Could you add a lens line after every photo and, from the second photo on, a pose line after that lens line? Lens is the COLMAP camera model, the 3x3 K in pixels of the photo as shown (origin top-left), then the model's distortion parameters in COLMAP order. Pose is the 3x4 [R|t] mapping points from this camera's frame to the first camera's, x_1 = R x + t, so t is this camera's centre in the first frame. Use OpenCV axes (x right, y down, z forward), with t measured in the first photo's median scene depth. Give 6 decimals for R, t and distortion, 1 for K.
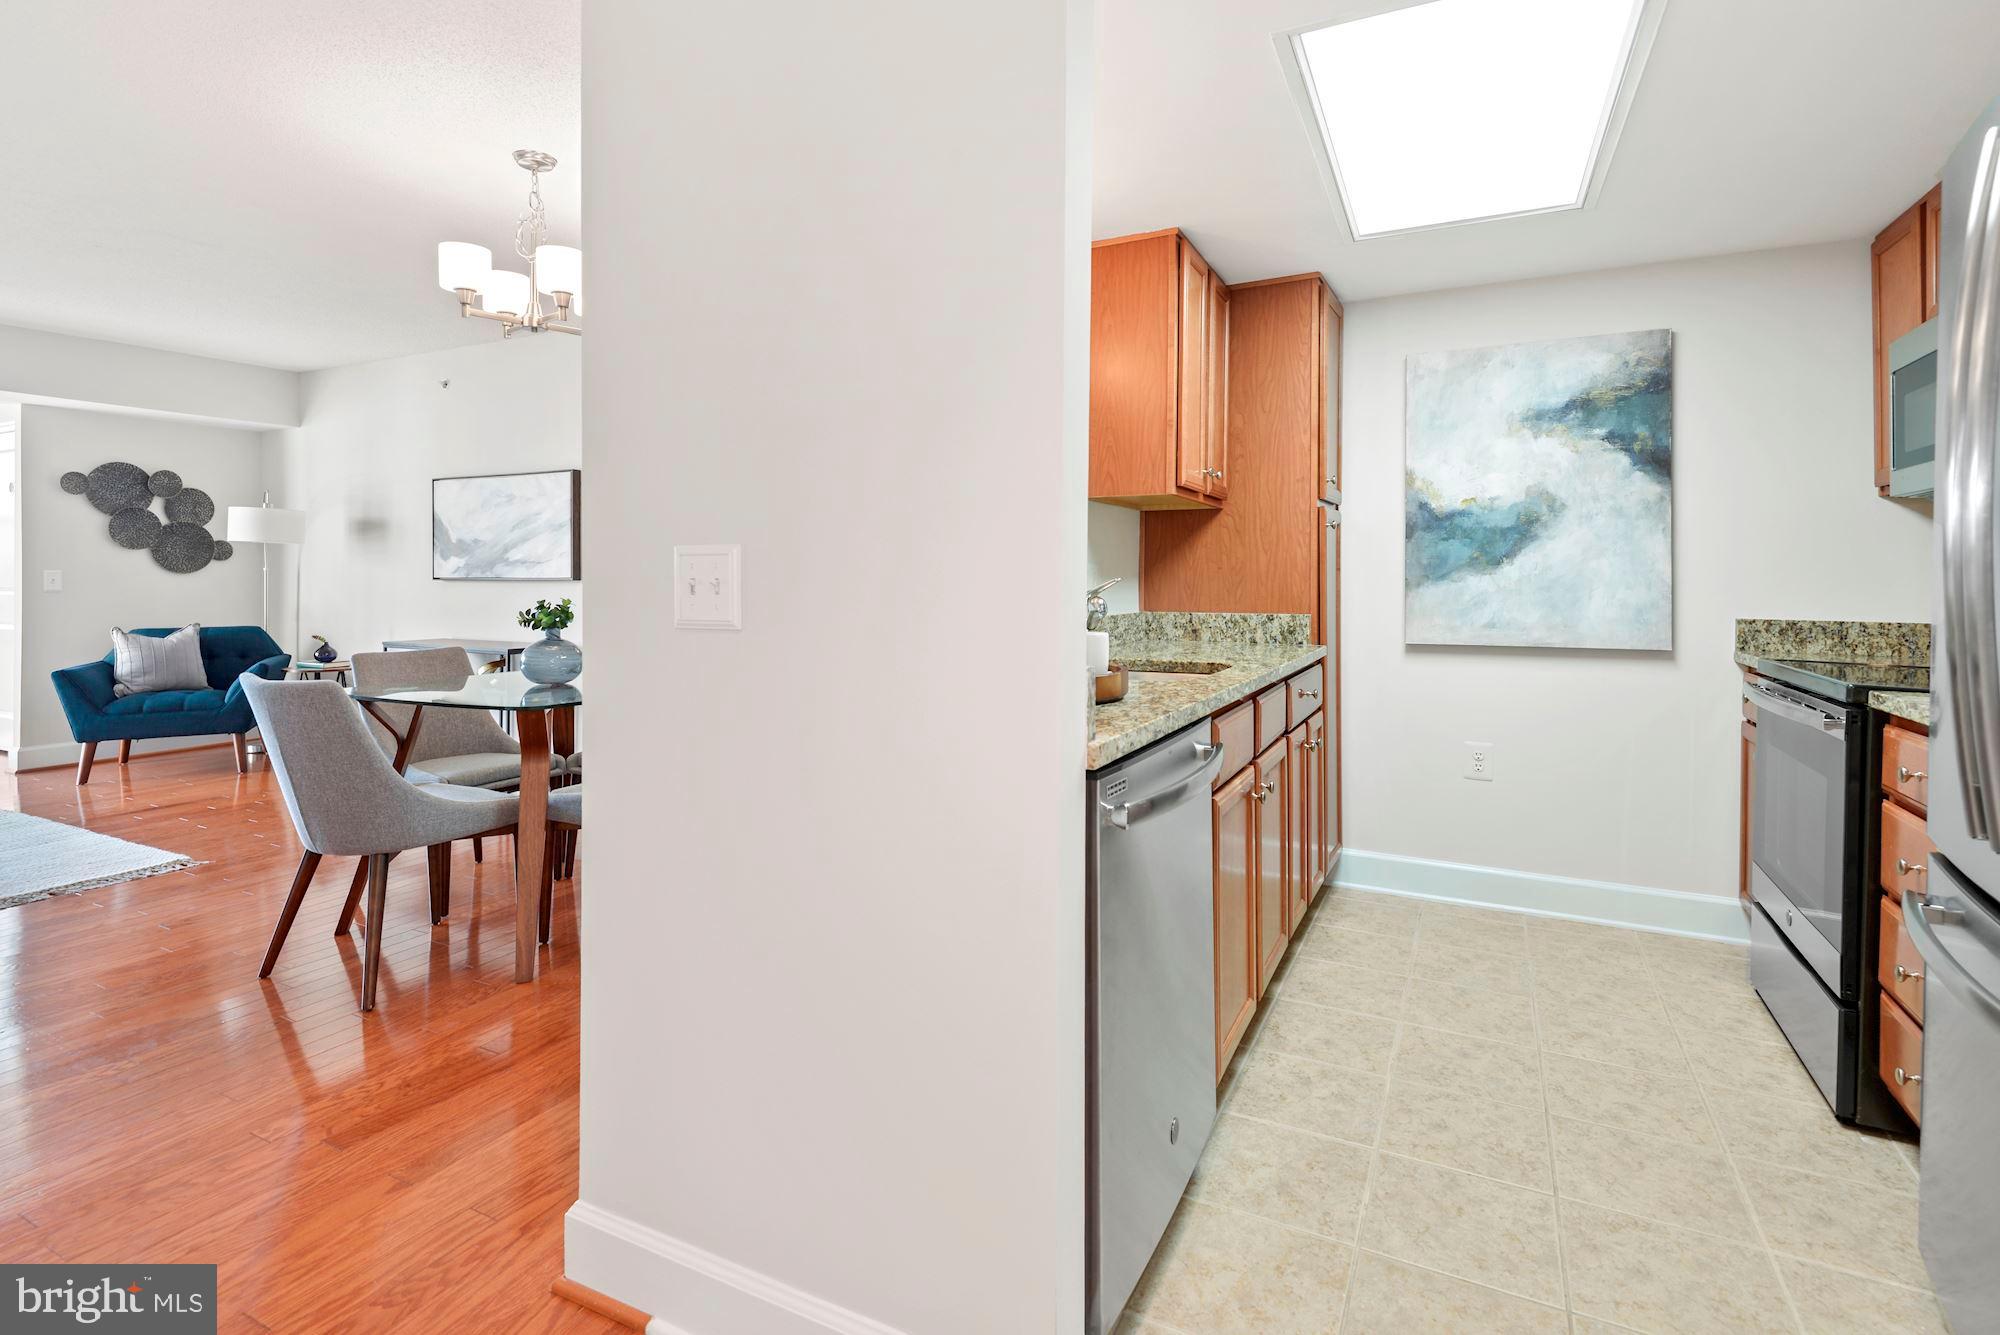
lens RADIAL K [[932.1, 0, 1008.7], [0, 932.1, 583.5], [0, 0, 1]] dist [0.029439, -0.019038]
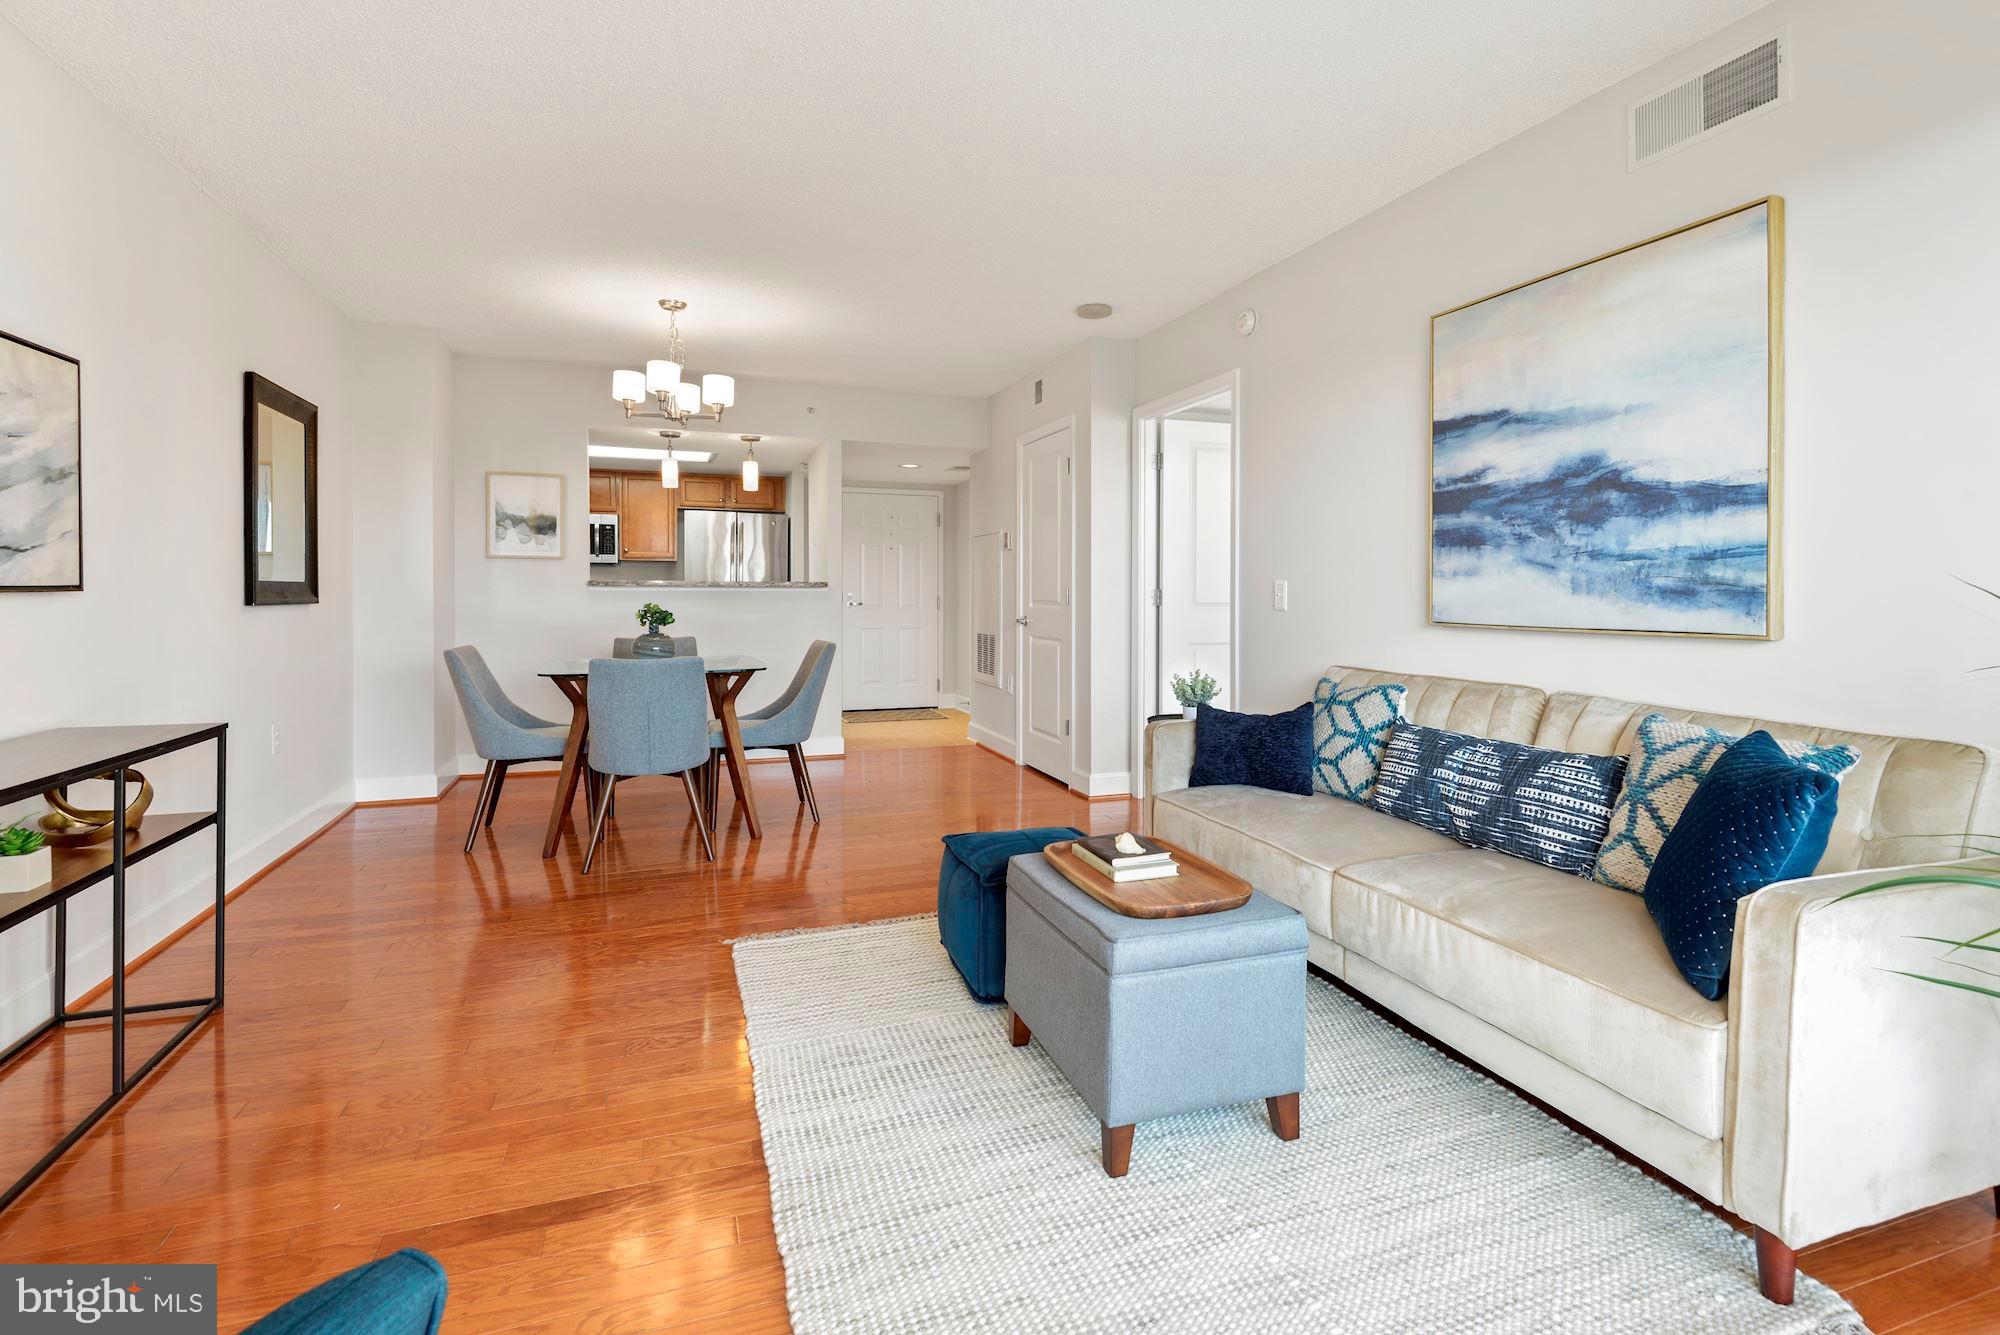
lens RADIAL K [[935.7, 0, 1004.7], [0, 935.7, 591.3], [0, 0, 1]] dist [0.047121, -0.039146]
pose [[-0.719174, -0.004162, 0.694817, -1.888845], [0.001494, 0.999970, 0.007537, -0.010141], [-0.694828, 0.006459, -0.719147, 1.679358]]
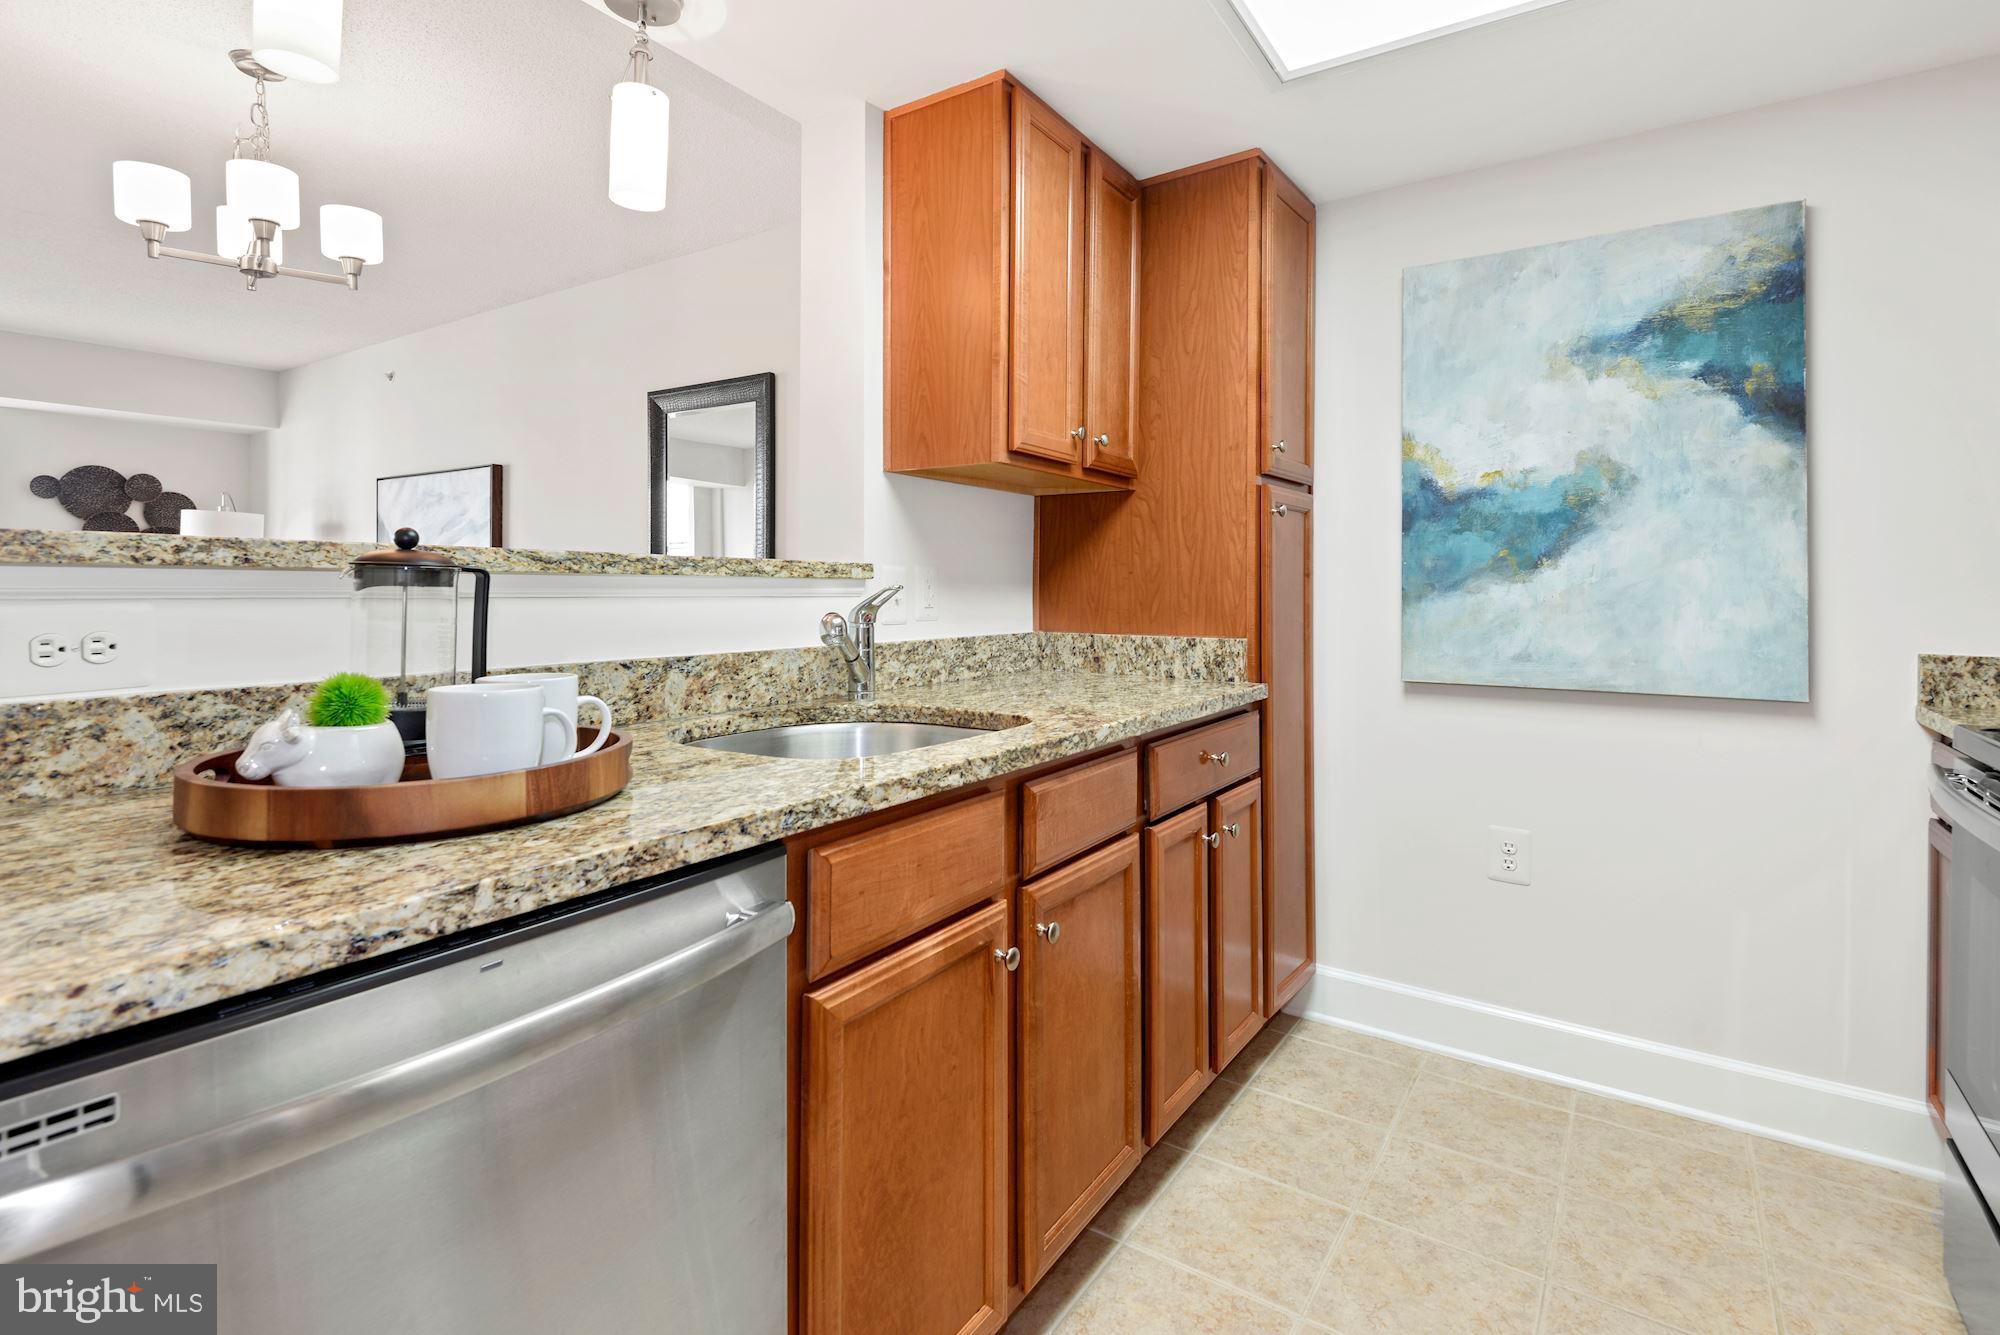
lens RADIAL K [[946.2, 0, 1003.2], [0, 946.2, 583.0], [0, 0, 1]] dist [0.019193, -0.010700]
pose [[0.992339, 0.002472, -0.123521, 0.231059], [-0.003788, 0.999938, -0.010426, -0.000649], [0.123488, 0.010814, 0.992287, 0.276869]]
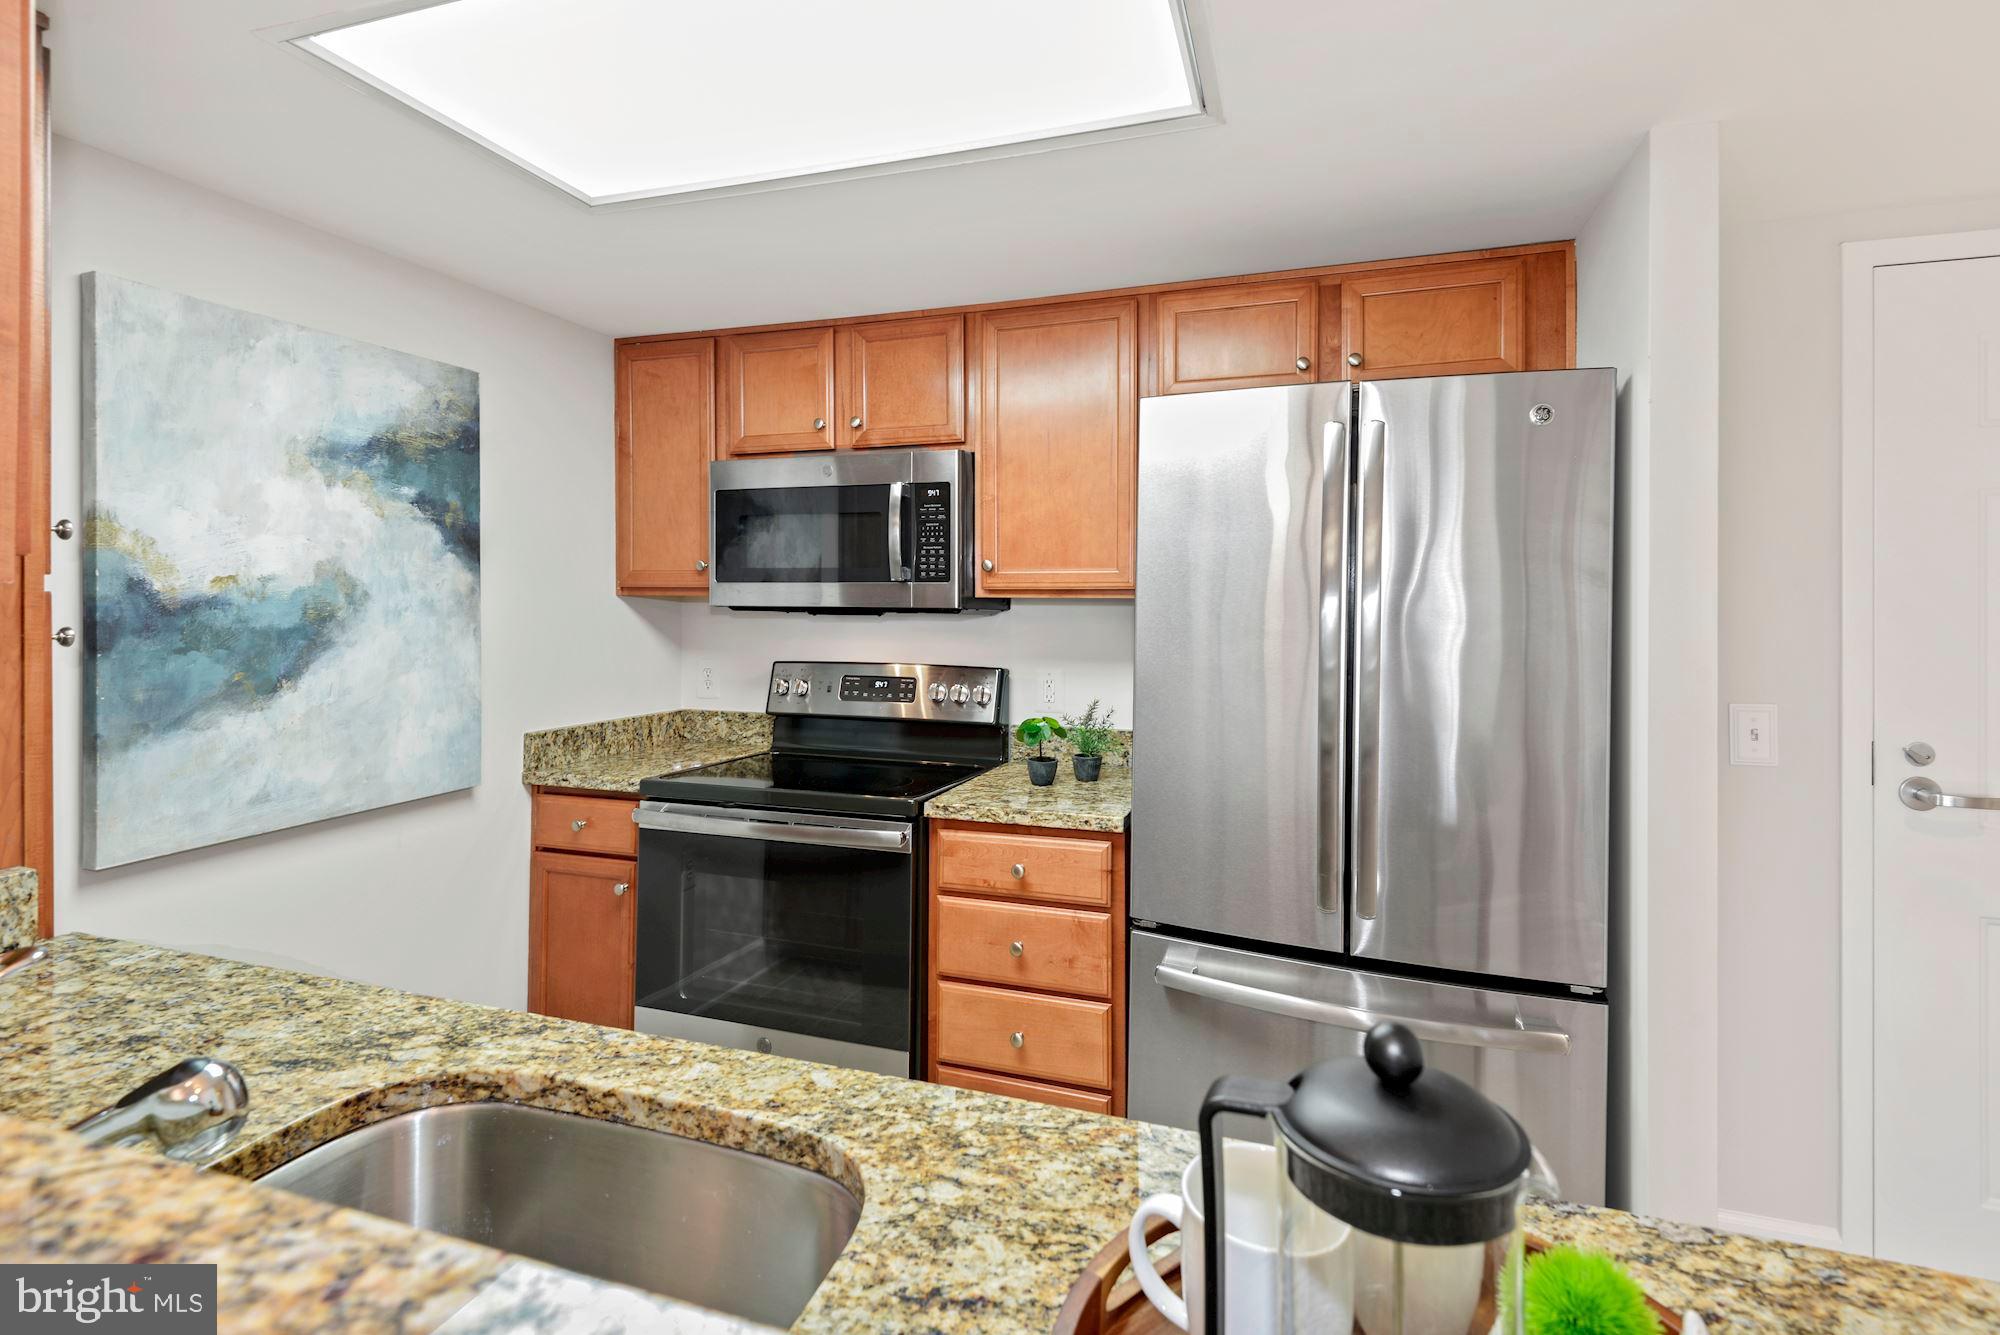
lens RADIAL K [[953.2, 0, 1008.2], [0, 953.2, 598.5], [0, 0, 1]] dist [0.022961, -0.018792]
pose [[-0.138654, -0.000460, 0.990341, -0.139212], [0.005987, 0.999981, 0.001303, -0.078690], [-0.990323, 0.006110, -0.138649, 0.647218]]
